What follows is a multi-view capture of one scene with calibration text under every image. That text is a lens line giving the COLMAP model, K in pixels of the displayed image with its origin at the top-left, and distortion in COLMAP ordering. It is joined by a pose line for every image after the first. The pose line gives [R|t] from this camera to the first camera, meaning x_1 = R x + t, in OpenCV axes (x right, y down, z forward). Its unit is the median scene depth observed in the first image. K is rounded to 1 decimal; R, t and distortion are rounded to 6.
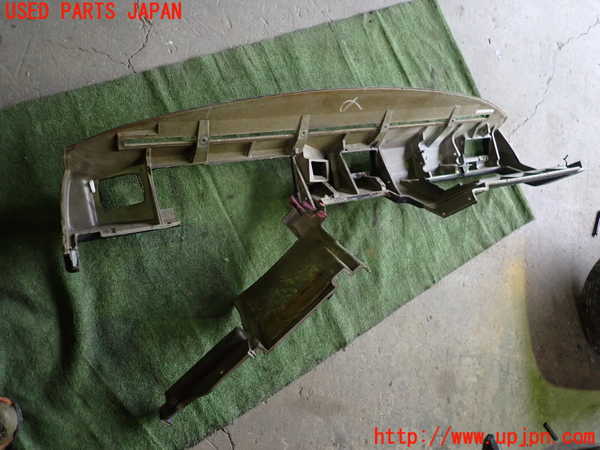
lens RADIAL K [[457.0, 0, 300.0], [0, 457.0, 225.0], [0, 0, 1]] dist [0.019782, 0.001816]
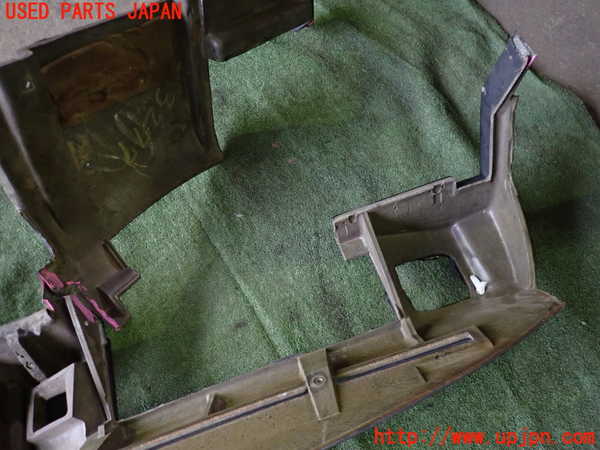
lens RADIAL K [[457.0, 0, 300.0], [0, 457.0, 225.0], [0, 0, 1]] dist [0.019782, 0.001816]
pose [[-0.936466, -0.037358, -0.348762, -0.024683], [-0.146948, -0.861061, 0.486805, -0.235687], [-0.318492, 0.507127, 0.800866, 0.487191]]
